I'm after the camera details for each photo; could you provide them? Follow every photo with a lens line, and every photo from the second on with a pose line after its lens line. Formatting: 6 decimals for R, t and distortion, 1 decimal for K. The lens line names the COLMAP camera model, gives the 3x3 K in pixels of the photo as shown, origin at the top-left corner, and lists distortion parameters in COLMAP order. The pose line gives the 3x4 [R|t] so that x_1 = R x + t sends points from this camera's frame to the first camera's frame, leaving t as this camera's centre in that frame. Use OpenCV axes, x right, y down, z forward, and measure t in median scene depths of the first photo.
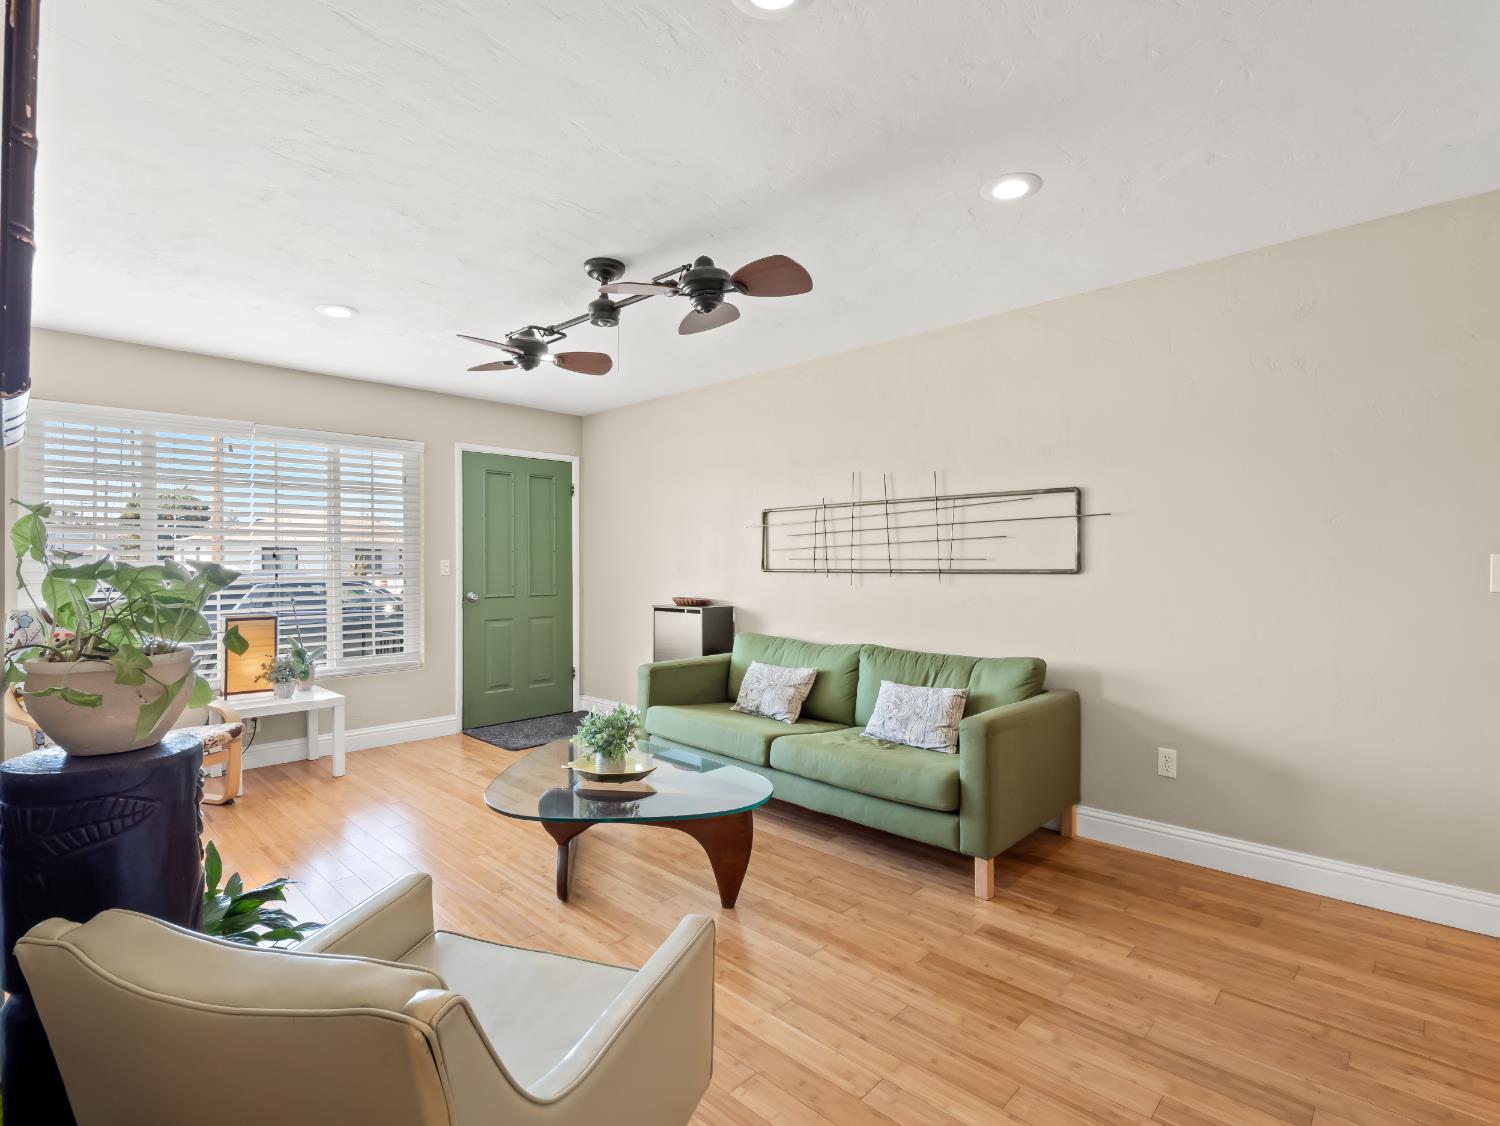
lens RADIAL K [[723.8, 0, 742.3], [0, 723.8, 563.9], [0, 0, 1]] dist [-0.015012, -0.000183]
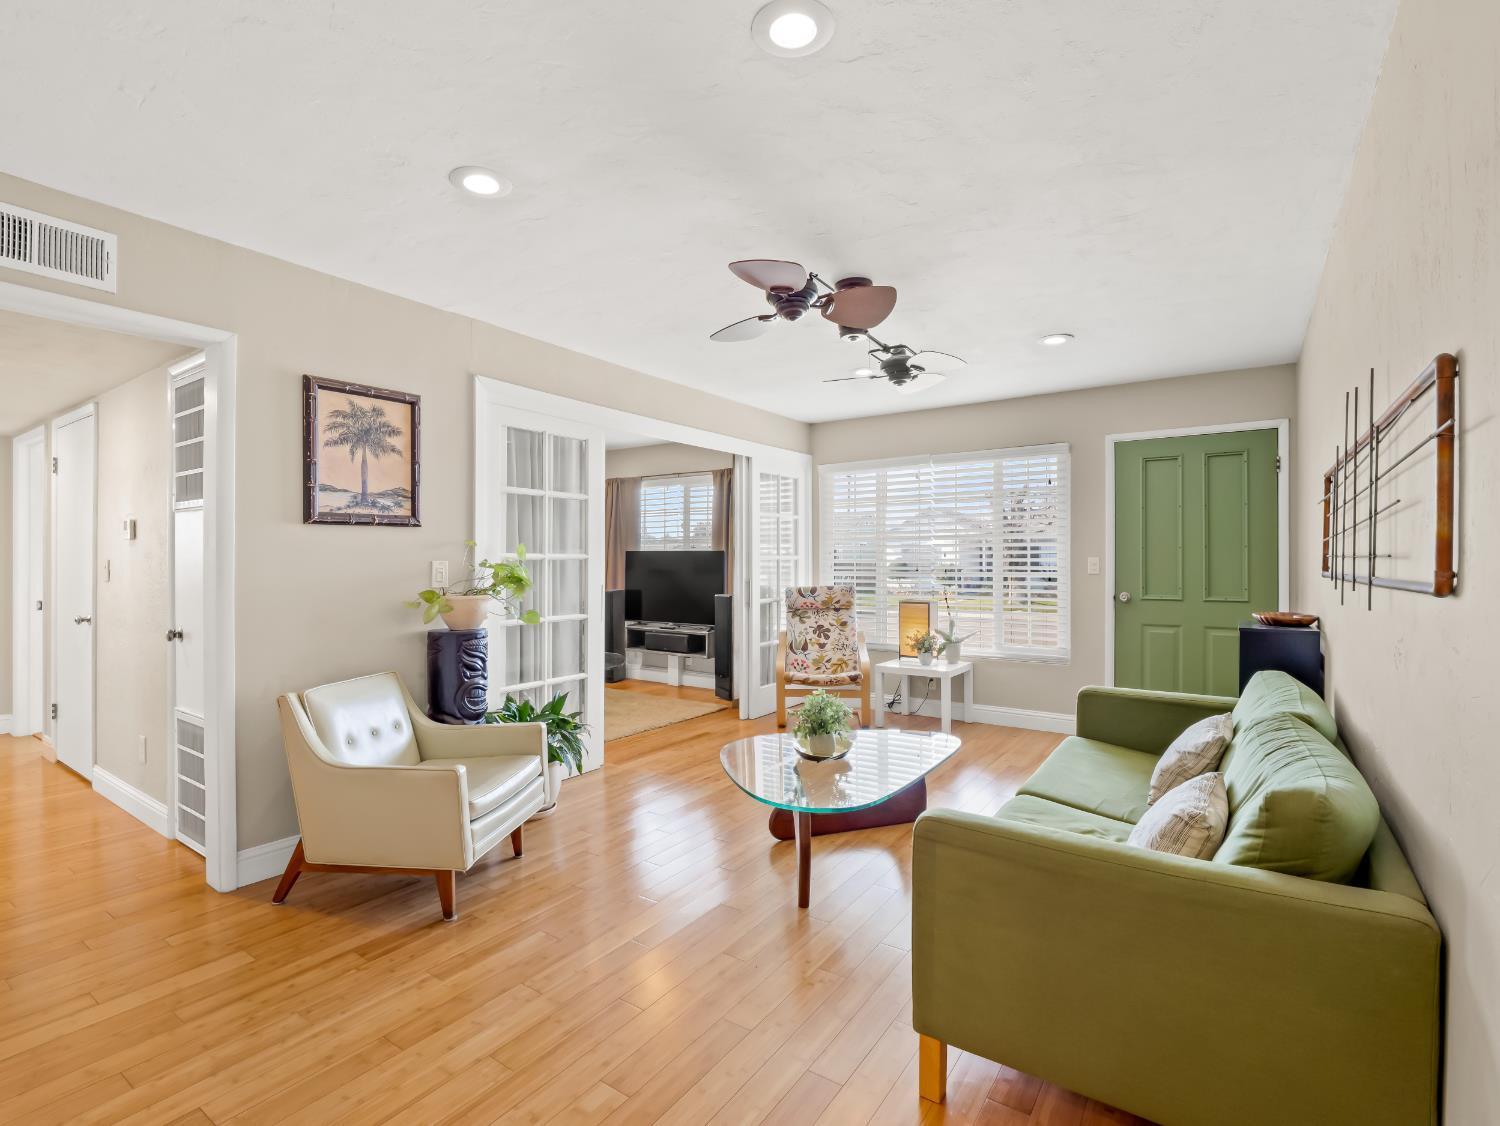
lens RADIAL K [[723.8, 0, 742.3], [0, 723.8, 563.9], [0, 0, 1]] dist [-0.015012, -0.000183]
pose [[0.152105, 0.006071, -0.988346, 0.629811], [-0.000417, 0.999981, 0.006078, -0.004213], [0.988364, -0.000513, 0.152105, 0.505332]]
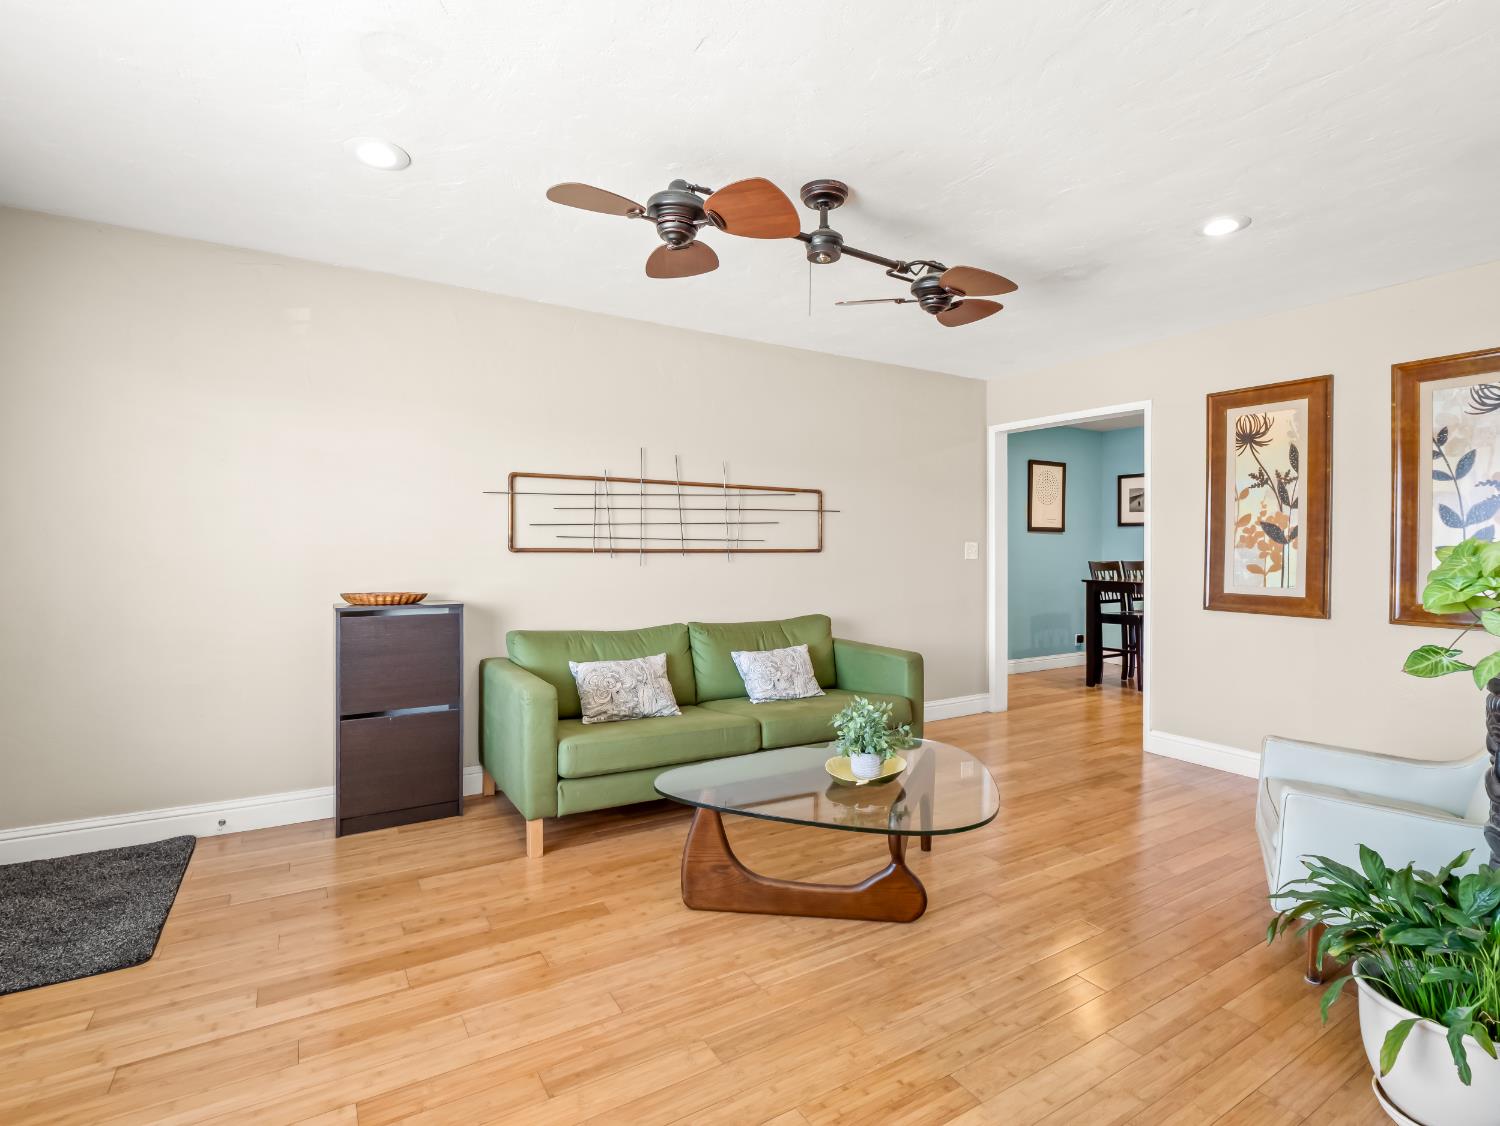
lens RADIAL K [[724.6, 0, 742.8], [0, 724.6, 551.6], [0, 0, 1]] dist [-0.014049, -0.000576]
pose [[0.259395, -0.000959, 0.965771, -0.775622], [-0.007583, 0.999967, 0.003029, 0.007632], [-0.965742, -0.008109, 0.259379, 0.651717]]
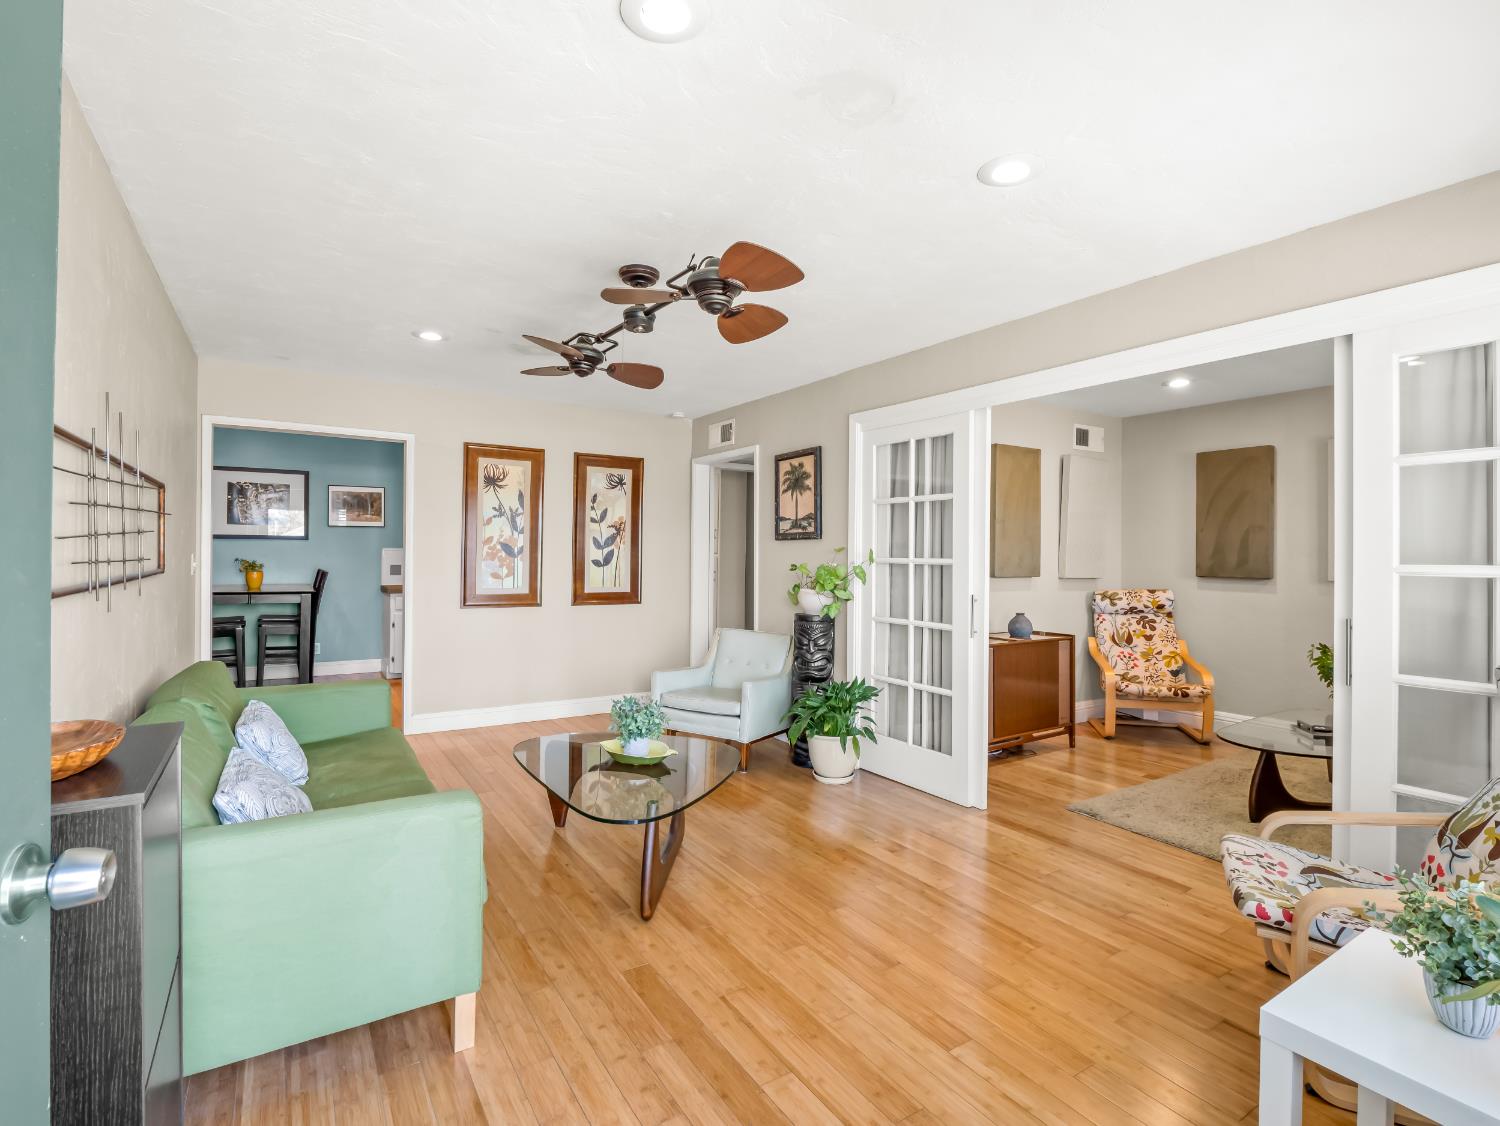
lens RADIAL K [[724.6, 0, 742.8], [0, 724.6, 551.6], [0, 0, 1]] dist [-0.014049, -0.000576]
pose [[-0.971309, -0.007722, 0.237696, -0.429148], [-0.009094, 0.999948, -0.004678, -0.014622], [-0.237648, -0.006706, -0.971328, 1.456263]]
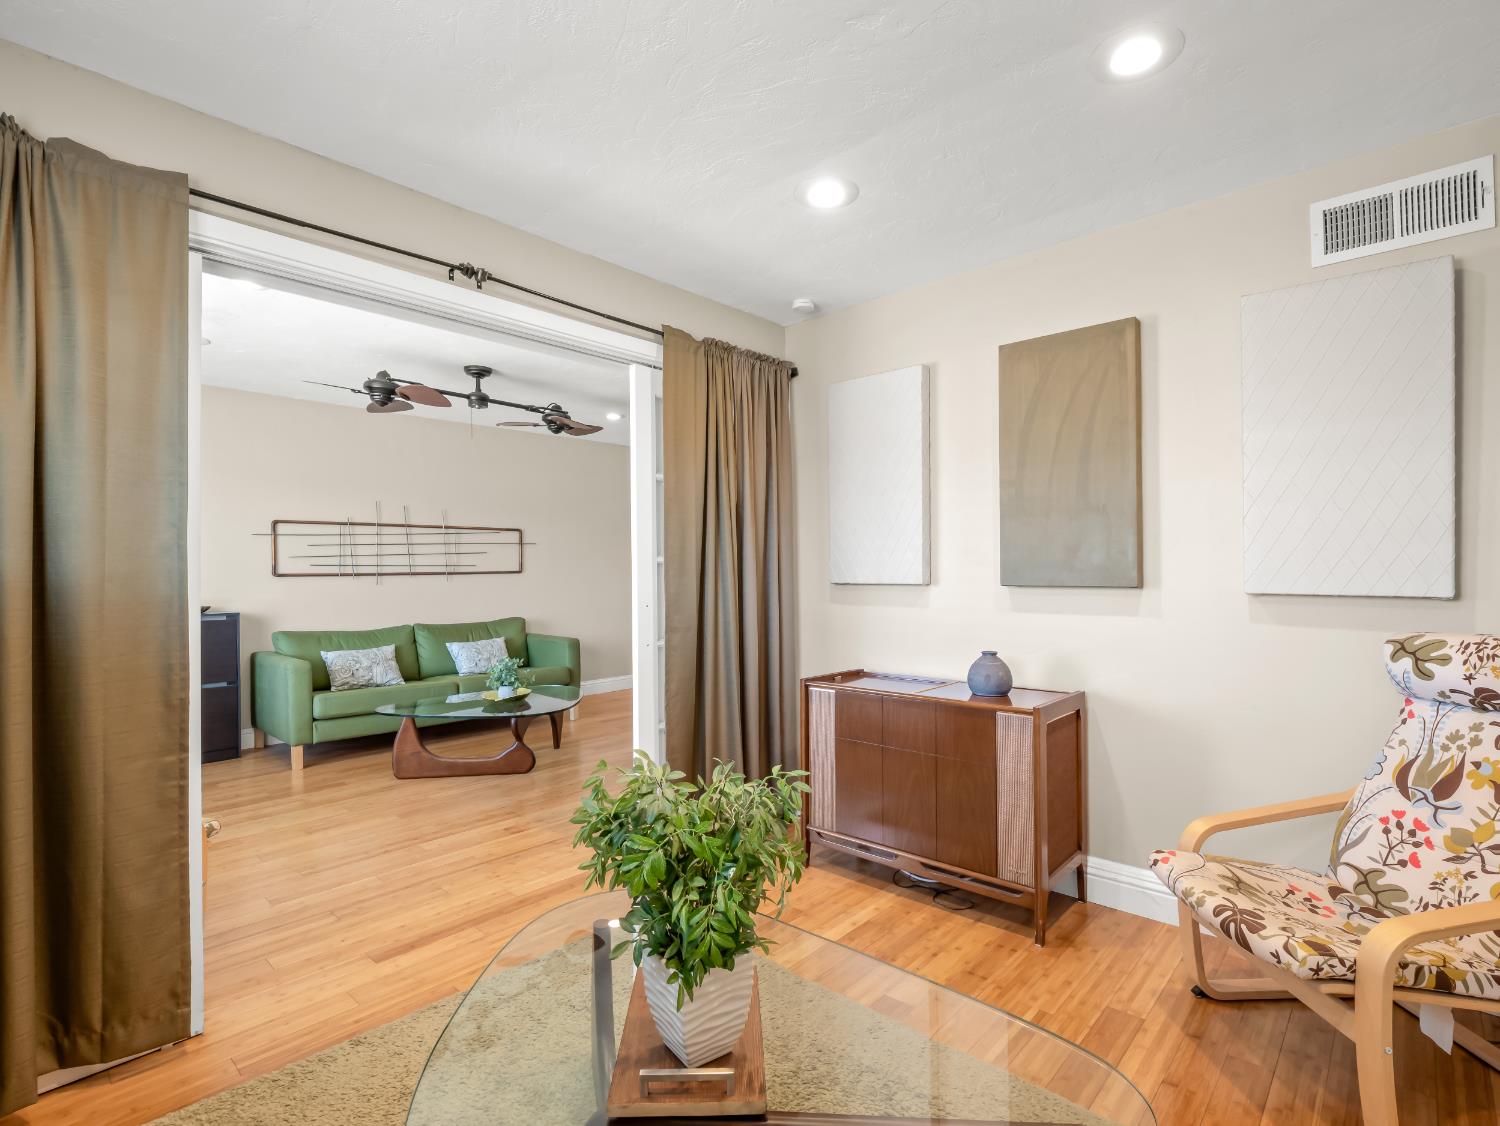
lens RADIAL K [[740.2, 0, 746.8], [0, 740.2, 568.0], [0, 0, 1]] dist [-0.010724, 0.000025]
pose [[-0.020761, 0.000941, 0.999784, -1.297107], [0.004603, 0.999989, -0.000845, 0.002804], [-0.999774, 0.004585, -0.020765, 0.357854]]
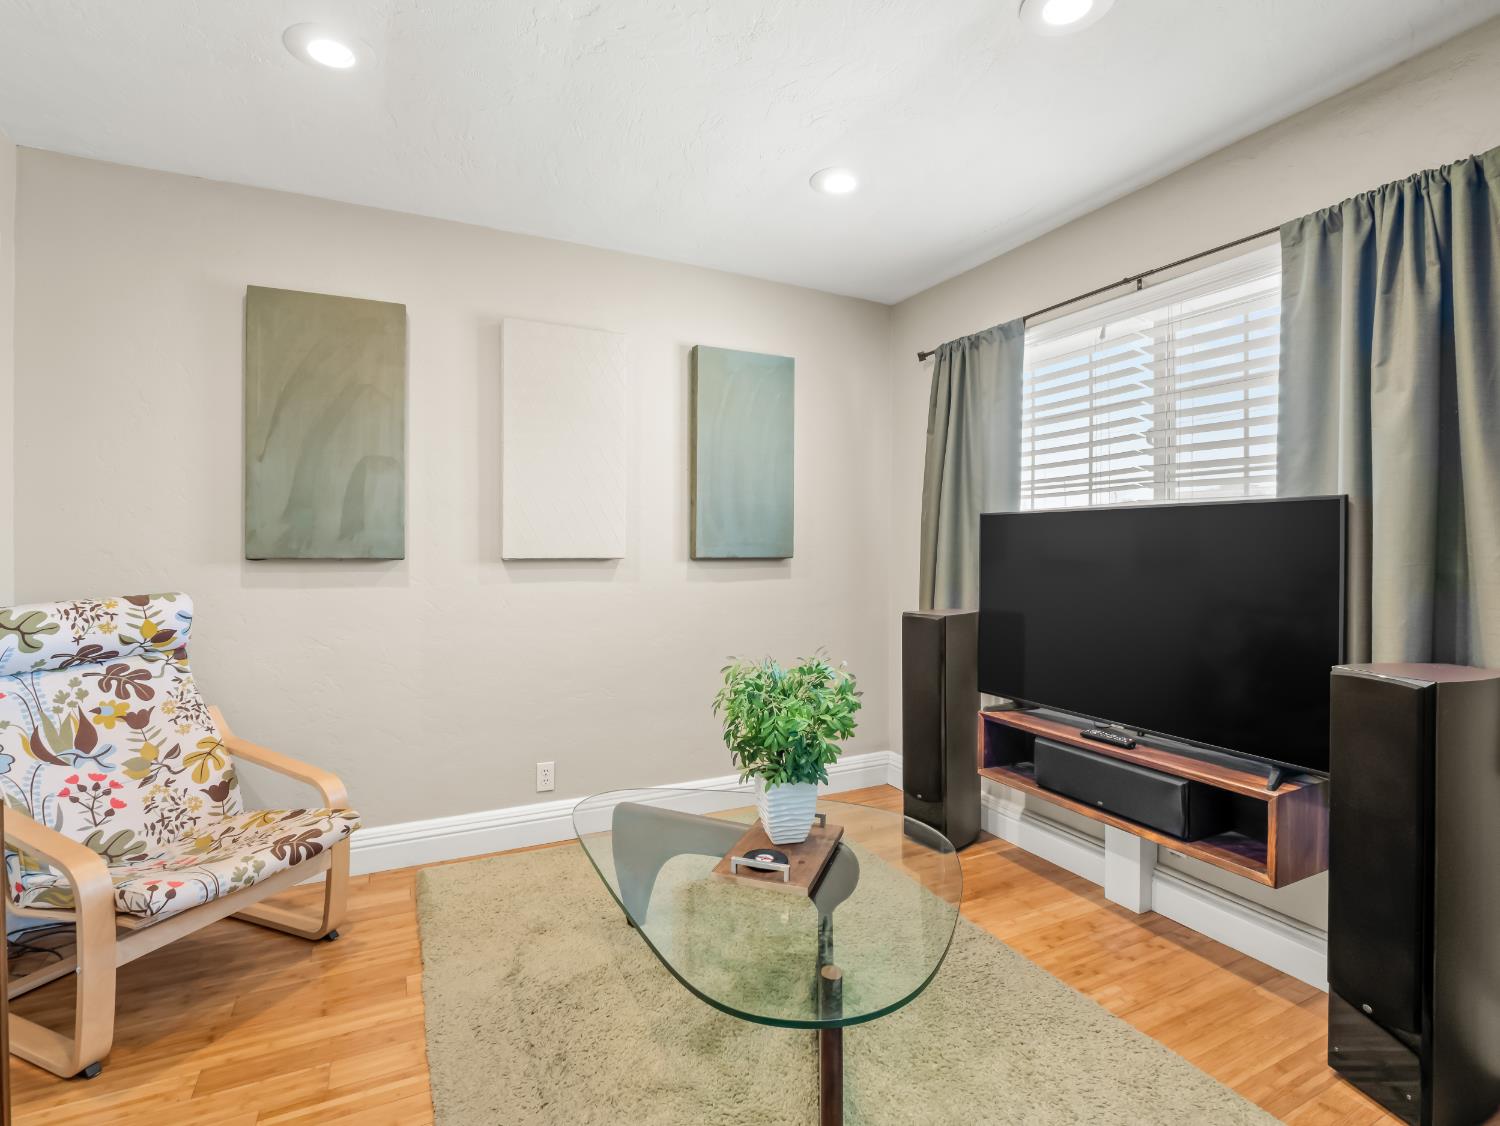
lens RADIAL K [[724.6, 0, 742.8], [0, 724.6, 551.6], [0, 0, 1]] dist [-0.014049, -0.000576]
pose [[-0.341767, 0.005312, -0.939770, -0.510204], [0.000311, 0.999985, 0.005539, 0.008748], [0.939785, 0.001601, -0.341763, 0.515472]]
